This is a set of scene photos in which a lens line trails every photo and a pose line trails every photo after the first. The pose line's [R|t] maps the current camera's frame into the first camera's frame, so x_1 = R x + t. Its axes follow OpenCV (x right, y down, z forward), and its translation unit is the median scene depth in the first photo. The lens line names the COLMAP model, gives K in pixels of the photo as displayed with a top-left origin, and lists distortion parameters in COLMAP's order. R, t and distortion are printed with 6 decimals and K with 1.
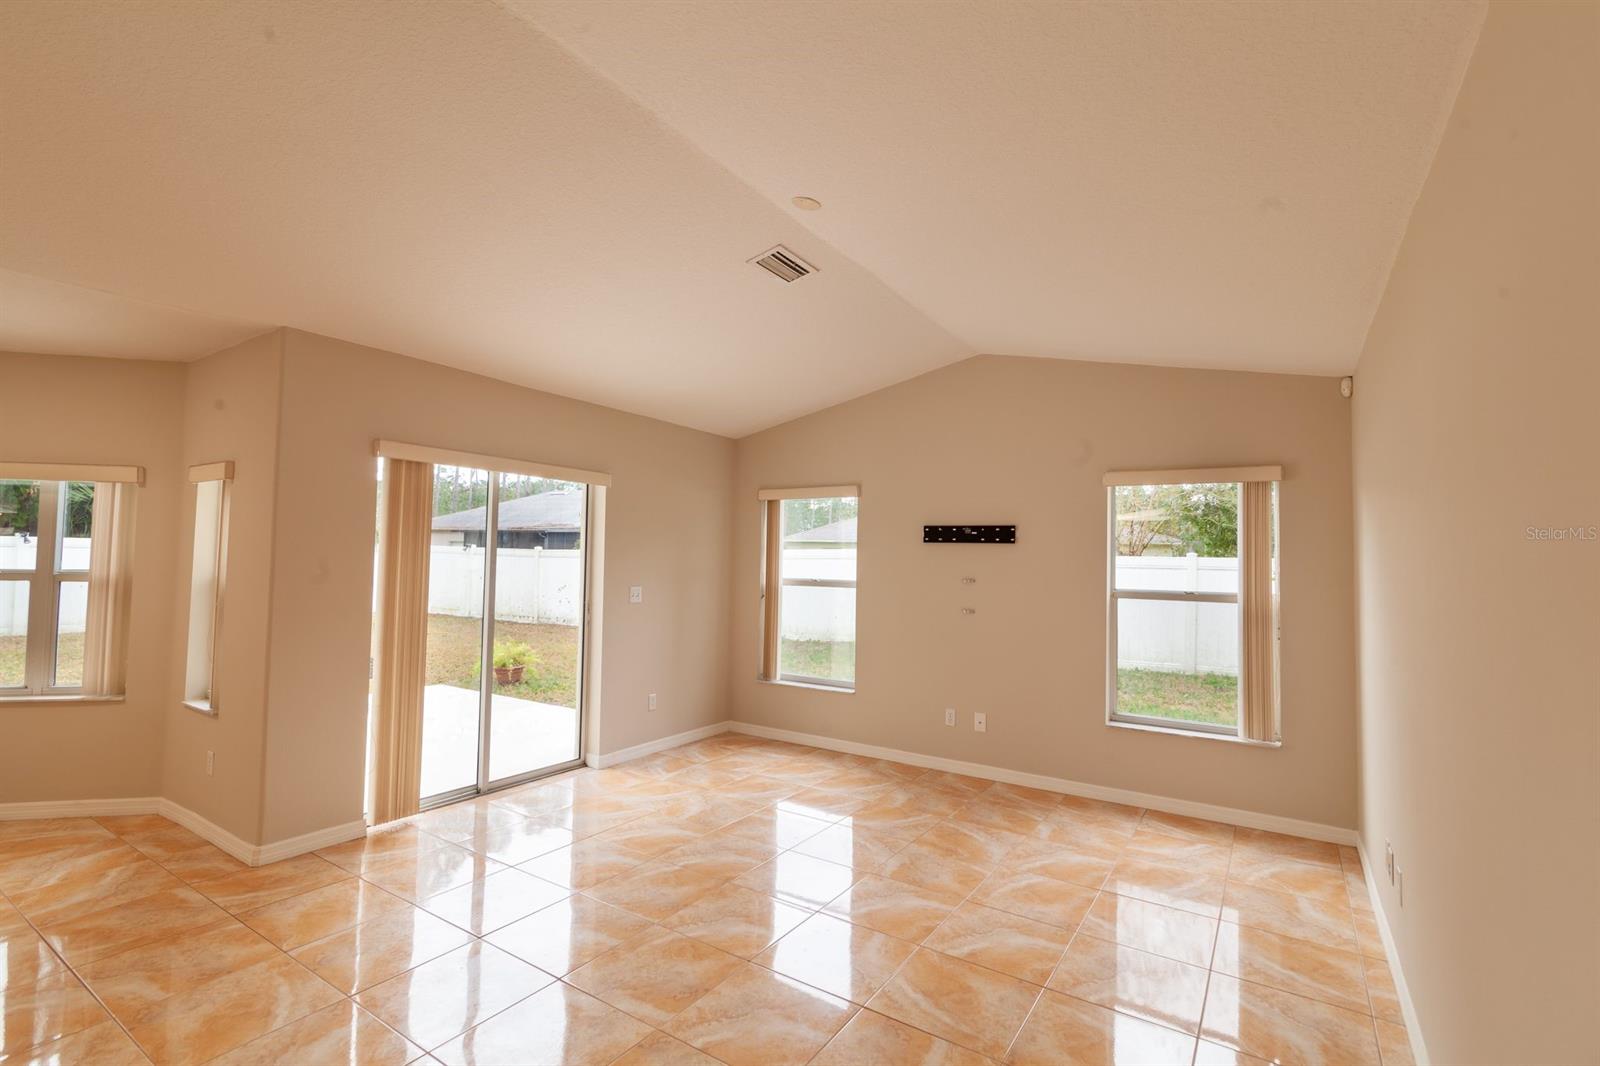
lens RADIAL K [[729.4, 0, 800.5], [0, 729.4, 529.7], [0, 0, 1]] dist [-0.001767, 0.000564]
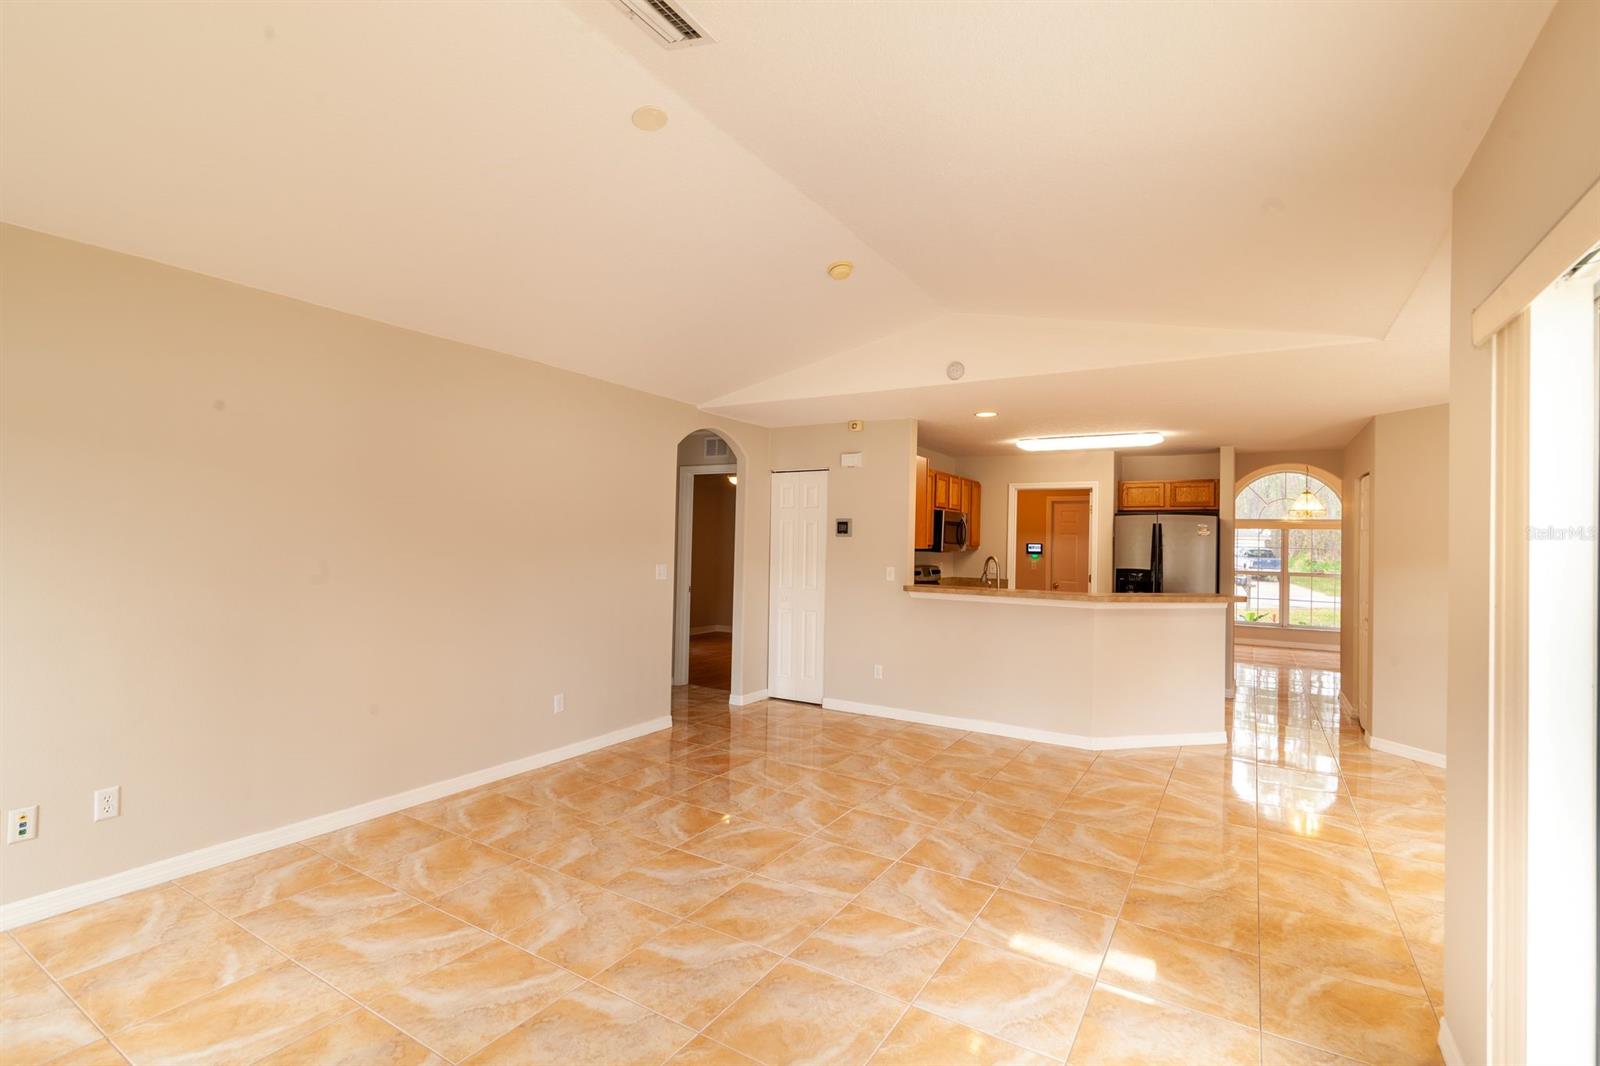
lens RADIAL K [[729.4, 0, 805.1], [0, 729.4, 530.7], [0, 0, 1]] dist [-0.001767, 0.000564]
pose [[-0.998643, -0.041209, -0.031829, -0.119816], [-0.039250, 0.997434, -0.059874, 0.057951], [0.034215, -0.058543, -0.997698, 1.321538]]
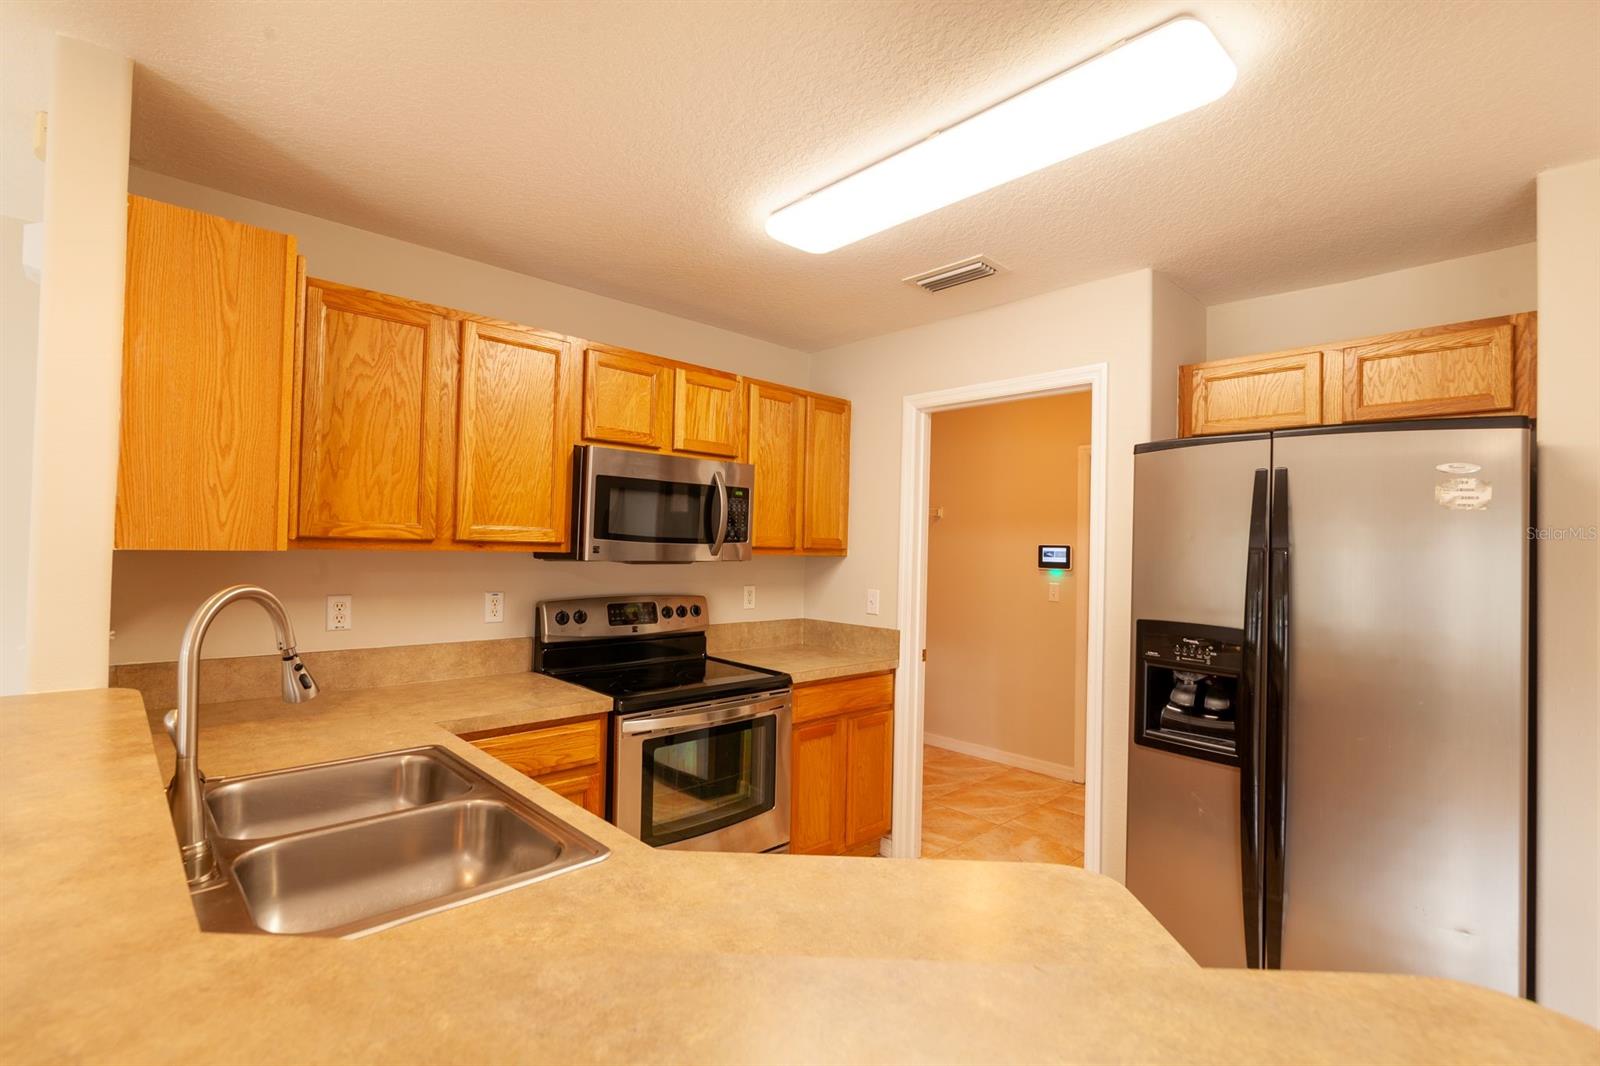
lens RADIAL K [[729.4, 0, 800.5], [0, 729.4, 534.0], [0, 0, 1]] dist [-0.001767, 0.000564]
pose [[-0.973273, -0.038605, 0.226384, -0.819619], [-0.052196, 0.997156, -0.054358, -0.008627], [-0.223641, -0.064722, -0.972520, 0.161052]]
